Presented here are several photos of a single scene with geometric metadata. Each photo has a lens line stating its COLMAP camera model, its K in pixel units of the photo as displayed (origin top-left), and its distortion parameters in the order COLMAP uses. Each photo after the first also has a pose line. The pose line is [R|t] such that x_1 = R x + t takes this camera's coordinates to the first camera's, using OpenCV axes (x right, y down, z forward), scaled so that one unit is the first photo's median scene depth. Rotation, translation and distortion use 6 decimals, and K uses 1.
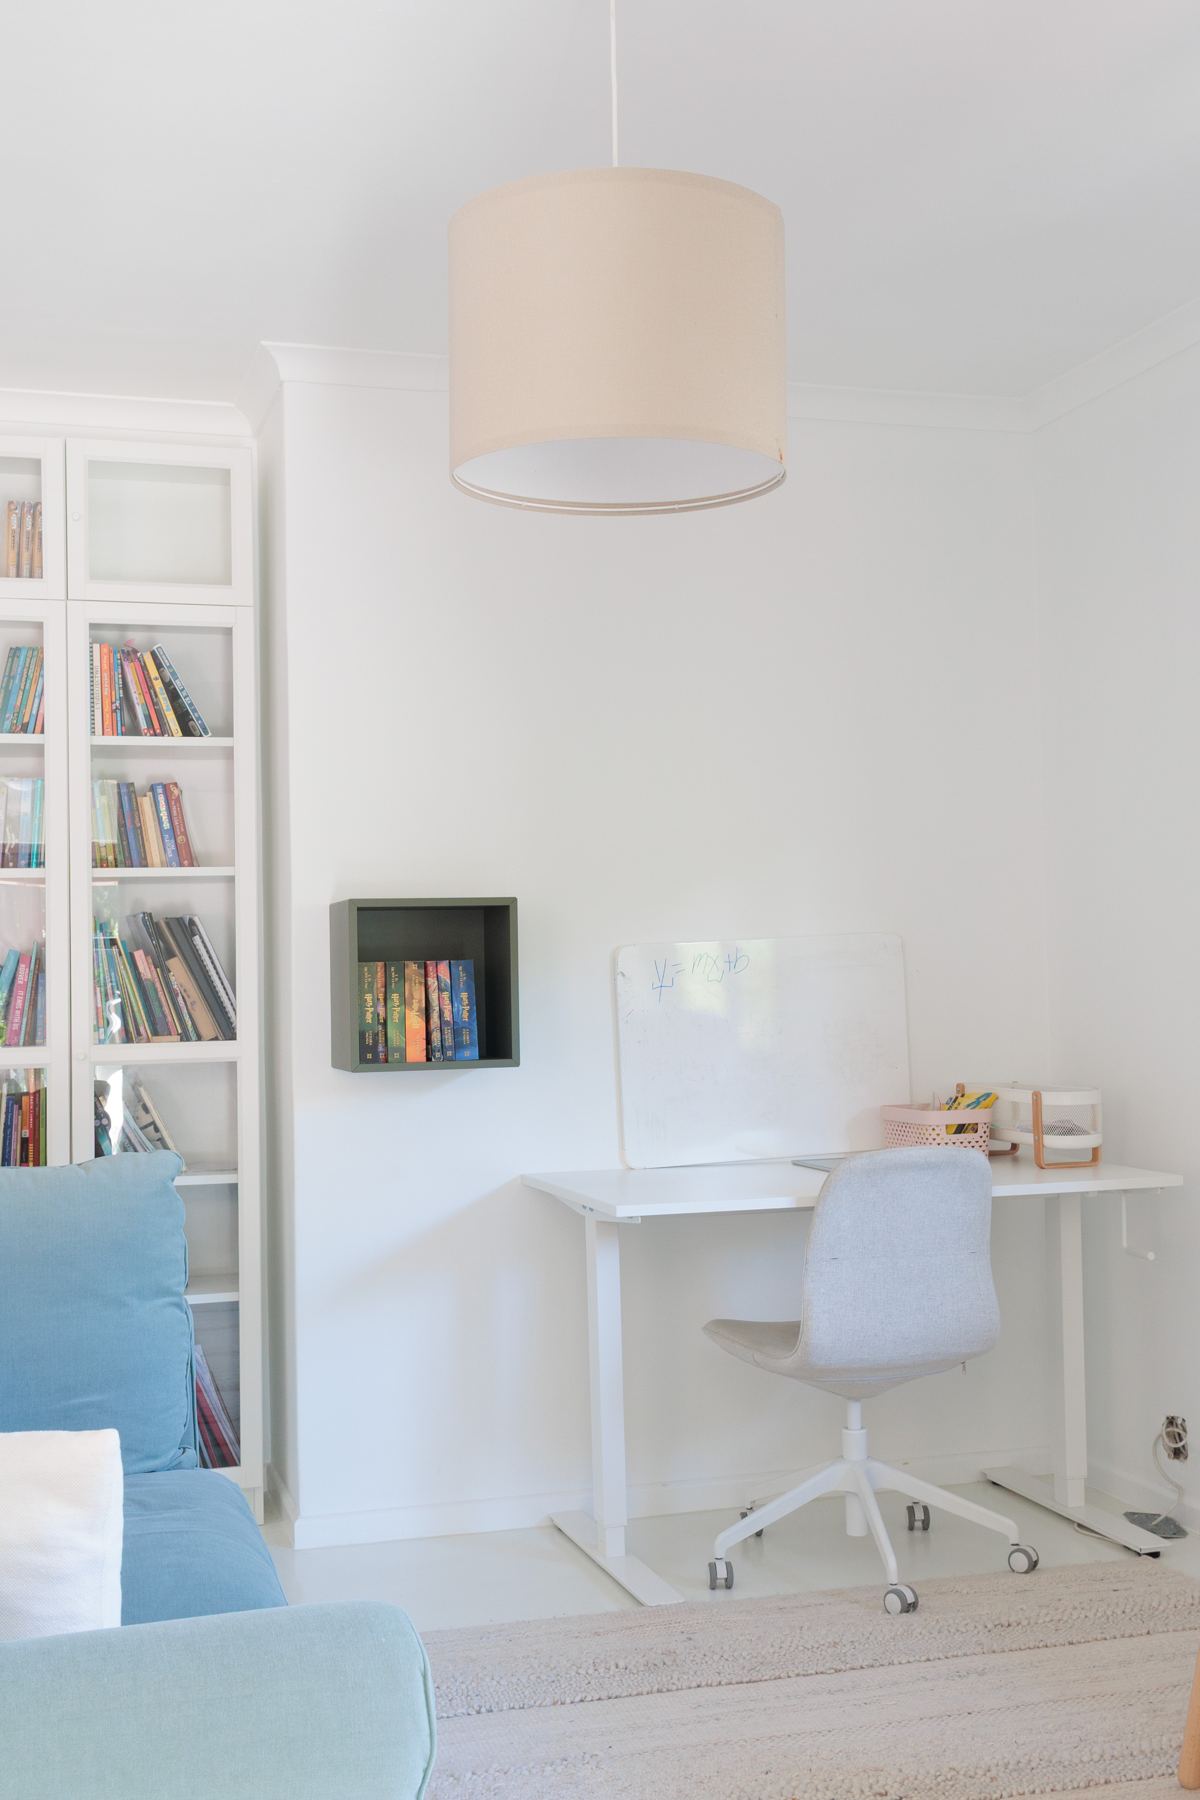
lens RADIAL K [[1973.6, 0, 600.0], [0, 1973.6, 900.0], [0, 0, 1]] dist [0.007193, 0.010906]
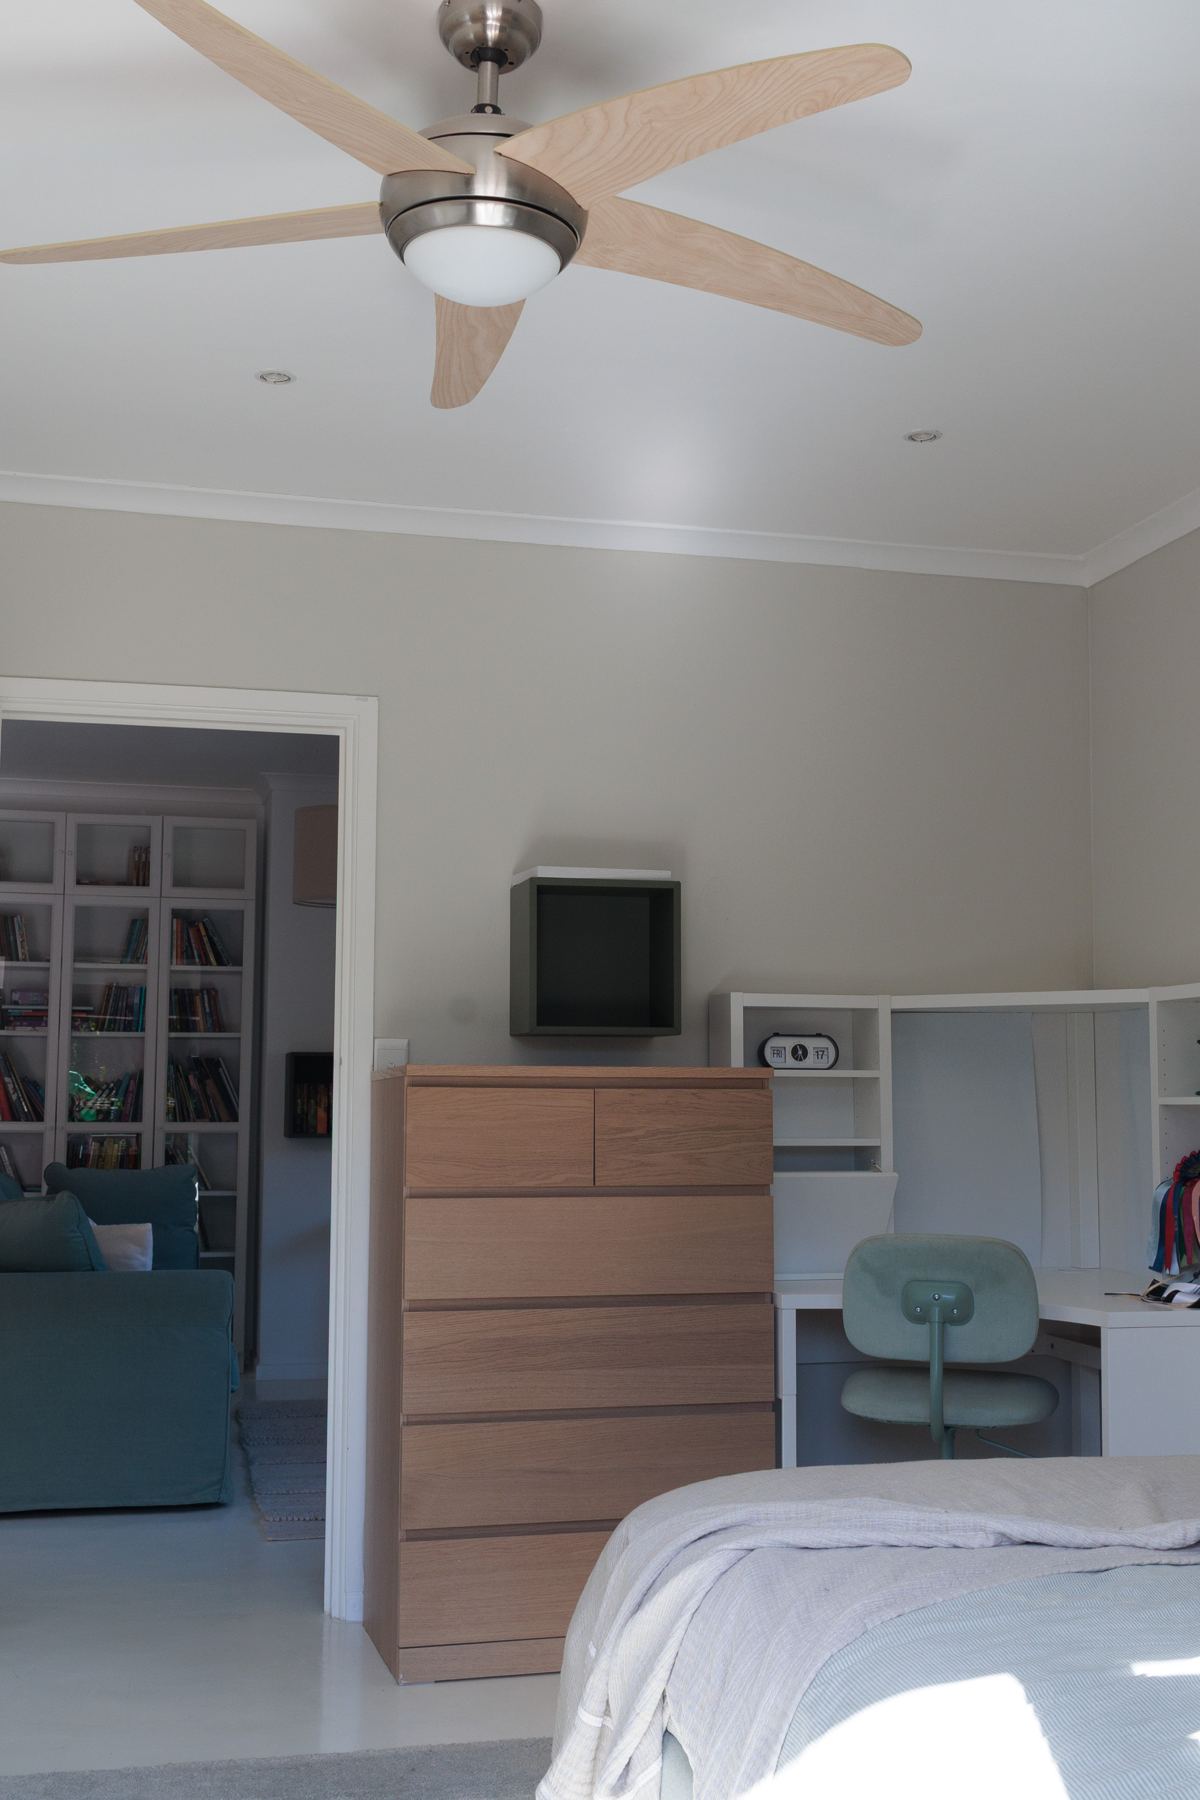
lens RADIAL K [[1973.6, 0, 600.0], [0, 1973.6, 900.0], [0, 0, 1]] dist [0.007193, 0.010906]
pose [[0.998331, 0.017737, -0.054954, 0.277383], [-0.021208, 0.997774, -0.063225, -0.032382], [0.053711, 0.064285, 0.996485, -0.945675]]
